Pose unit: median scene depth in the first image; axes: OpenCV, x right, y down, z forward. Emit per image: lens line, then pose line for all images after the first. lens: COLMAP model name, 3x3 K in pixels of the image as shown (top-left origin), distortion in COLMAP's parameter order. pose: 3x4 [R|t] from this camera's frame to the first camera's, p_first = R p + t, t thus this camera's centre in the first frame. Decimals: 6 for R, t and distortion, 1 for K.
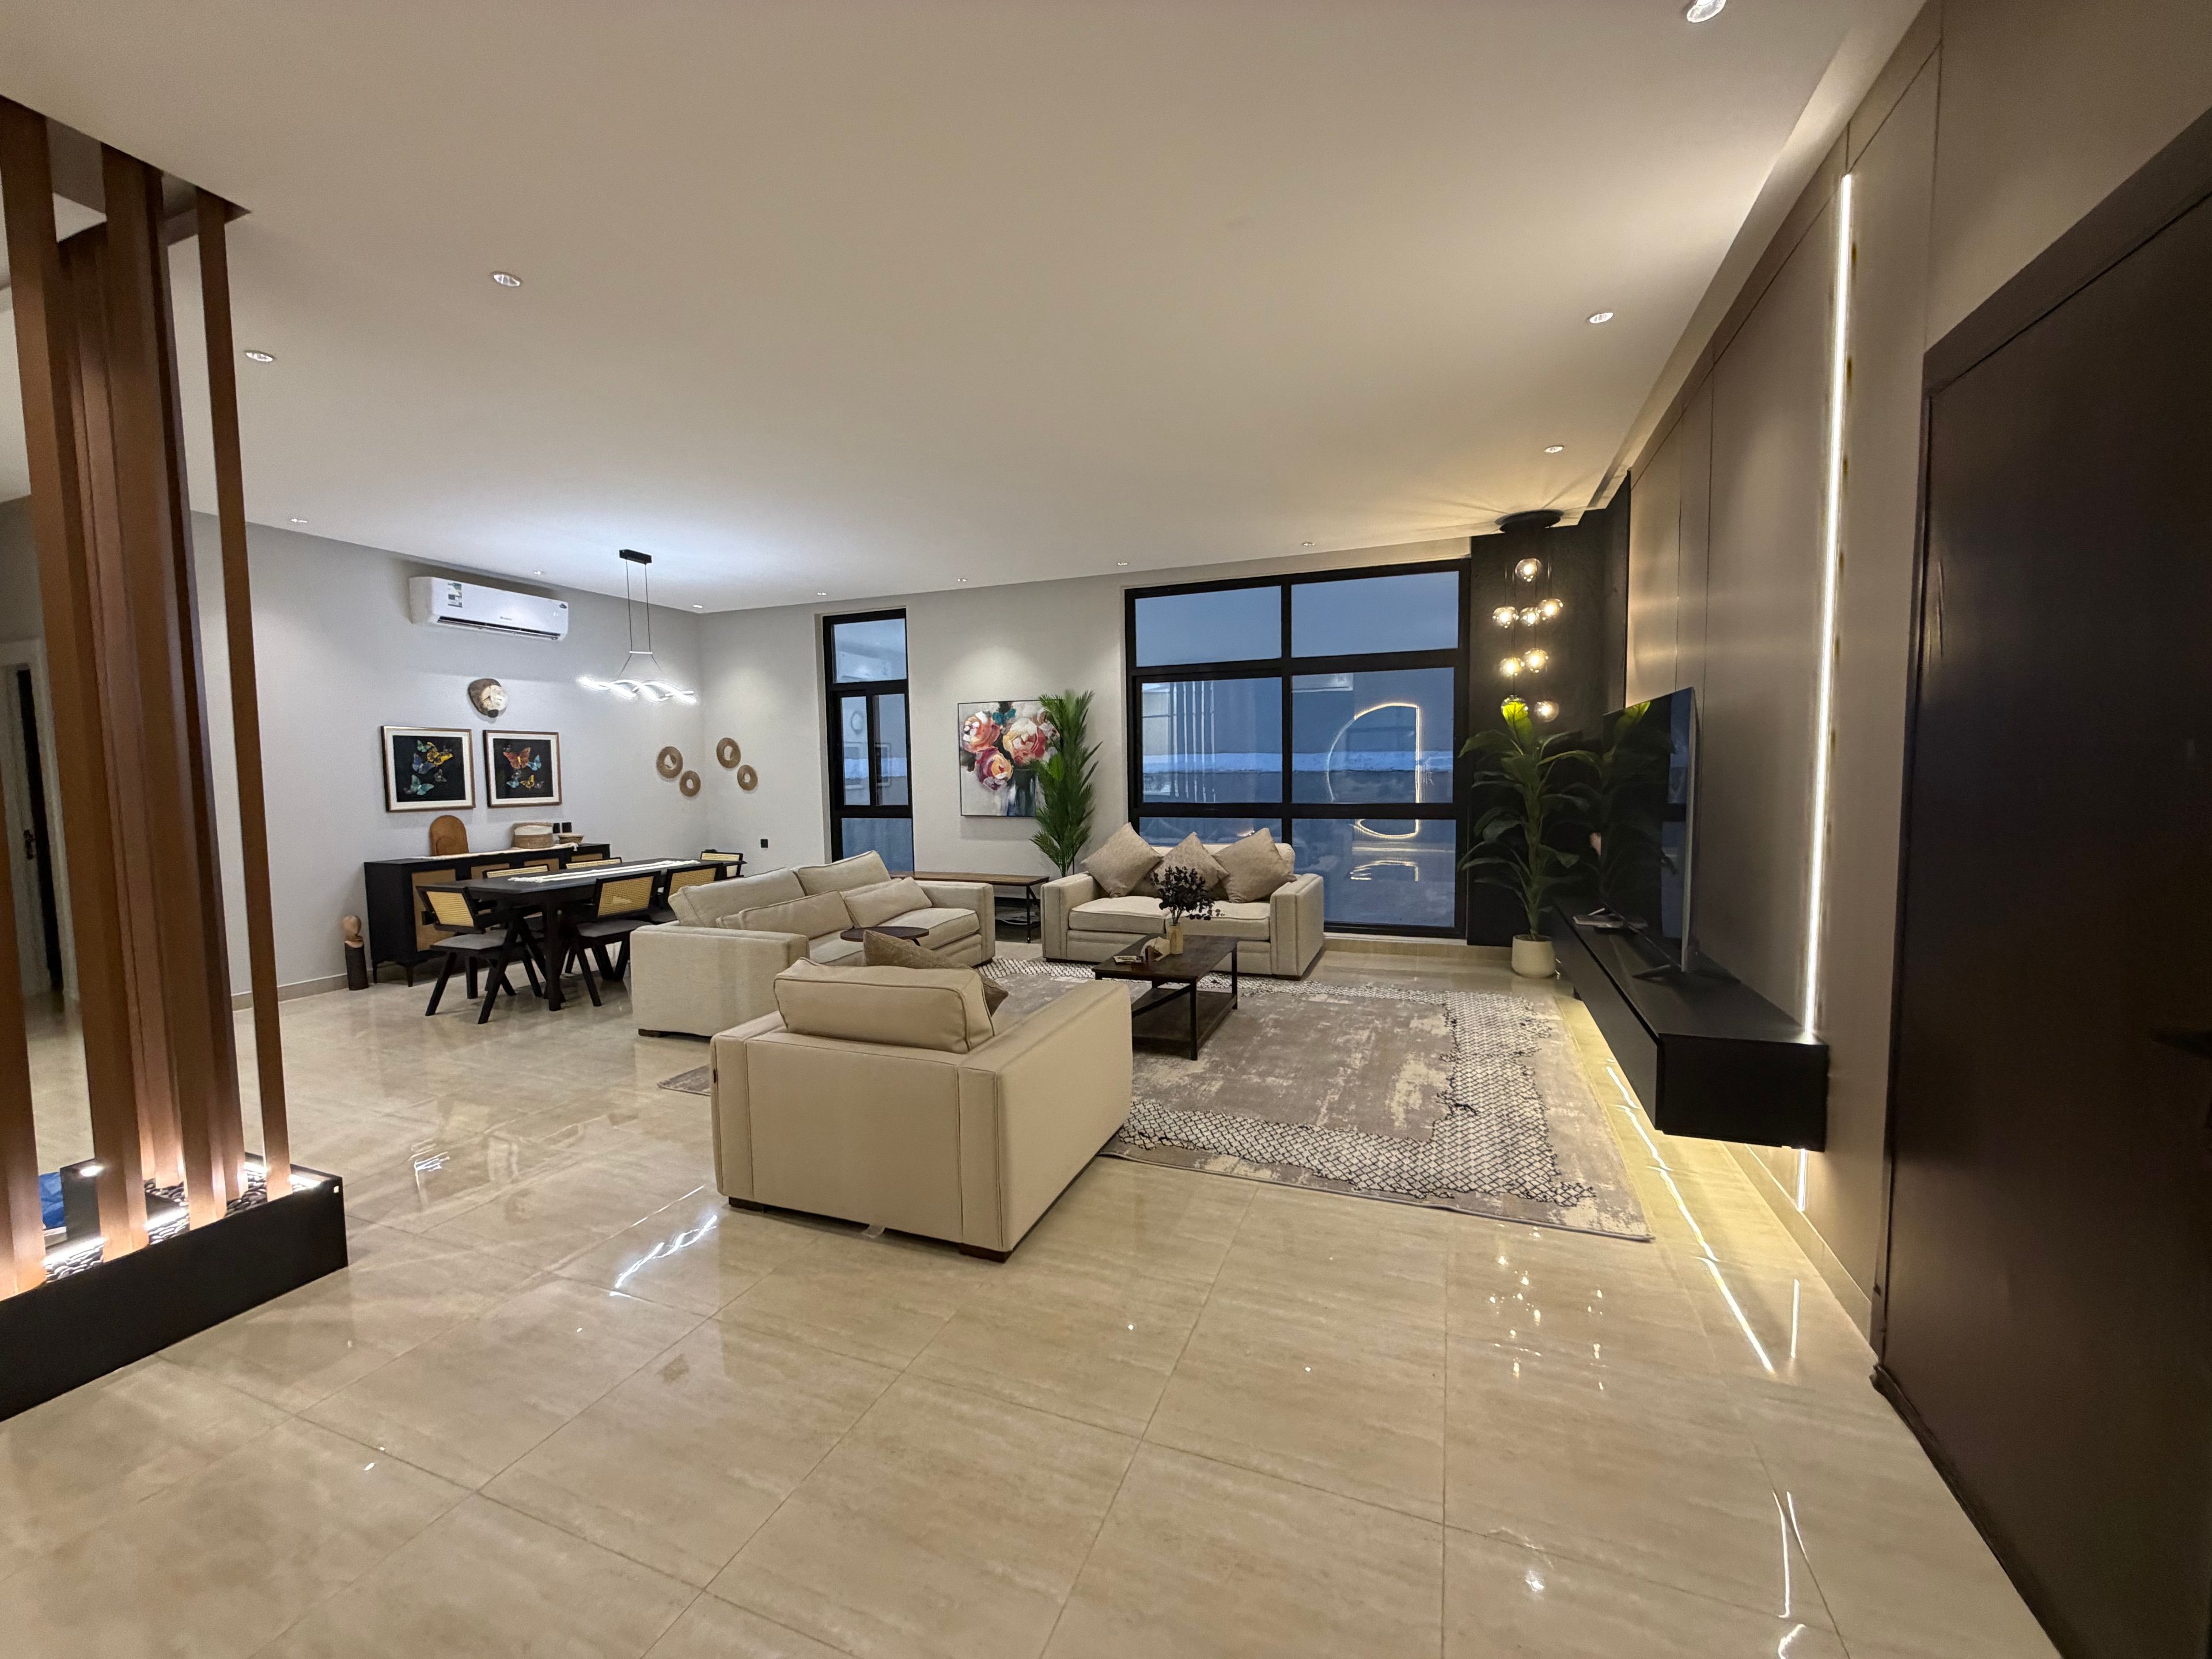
lens RADIAL K [[883.8, 0, 1106.1], [0, 883.8, 826.8], [0, 0, 1]] dist [-0.003949, 0.001393]
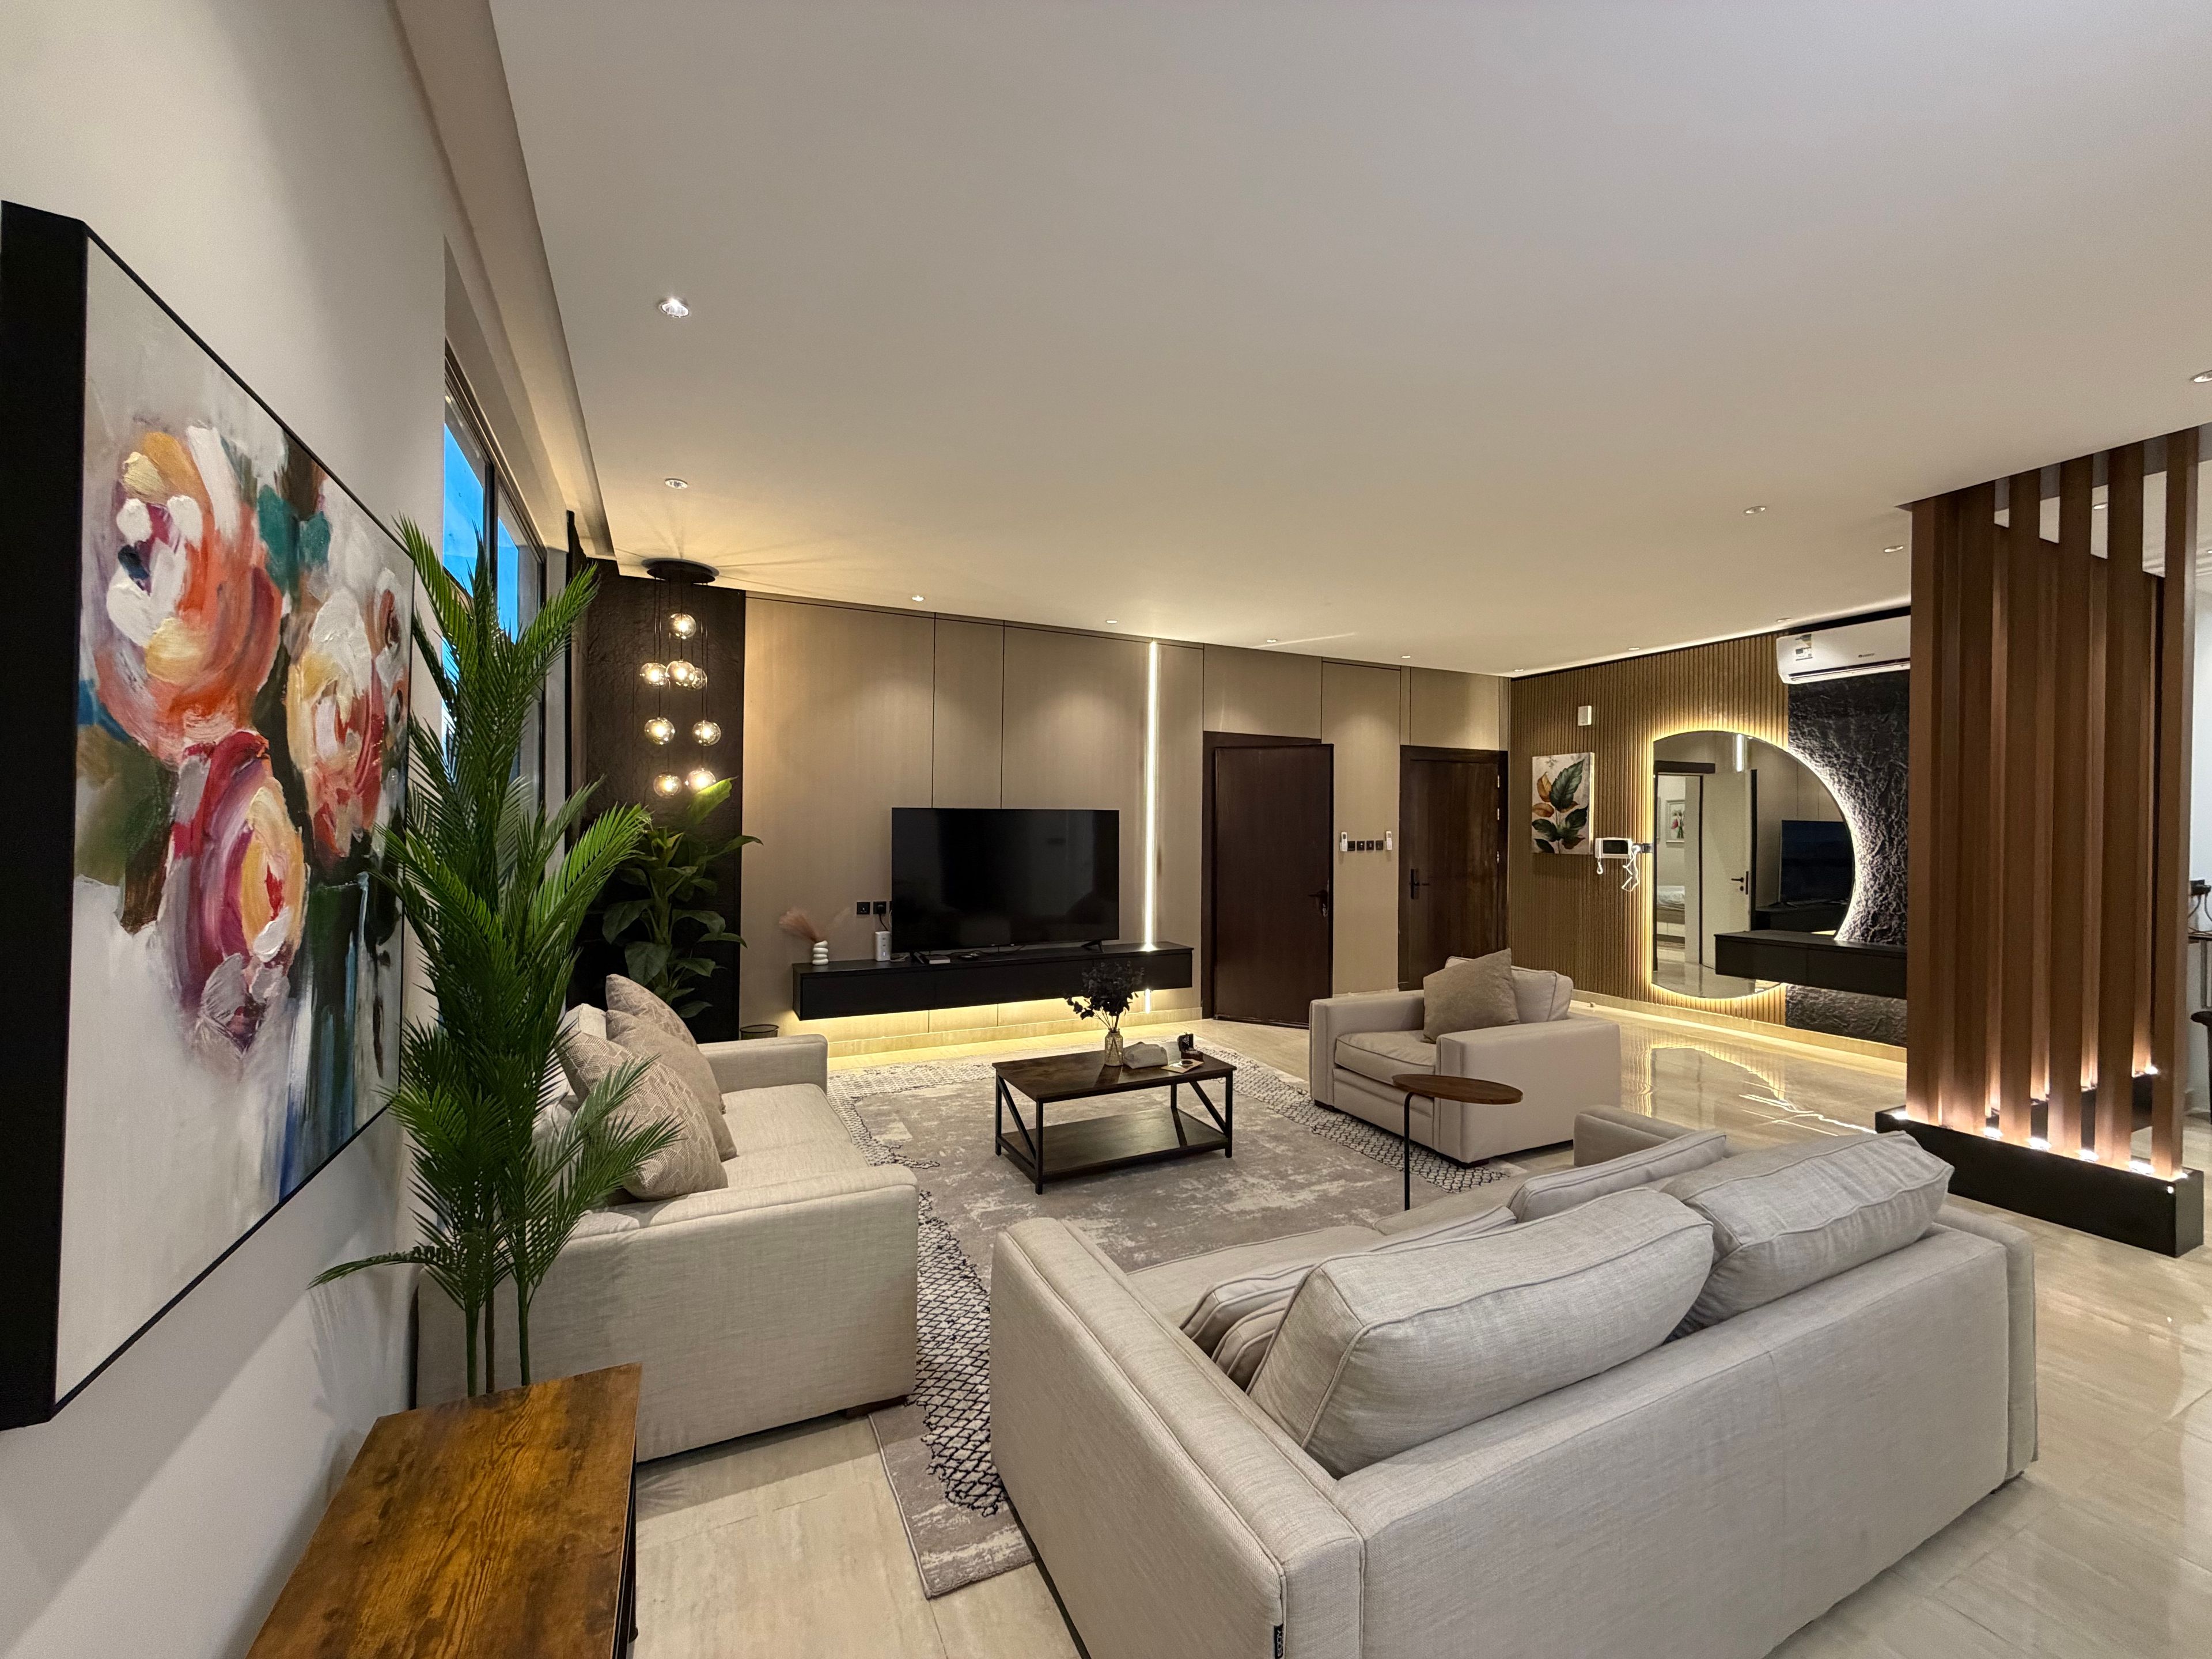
lens RADIAL K [[883.8, 0, 1108.1], [0, 883.8, 833.2], [0, 0, 1]] dist [-0.003949, 0.001393]
pose [[-0.732371, 0.008941, 0.680847, -0.367063], [0.052308, 0.997698, 0.043165, -0.085672], [-0.678893, 0.067226, -0.731153, 1.171812]]
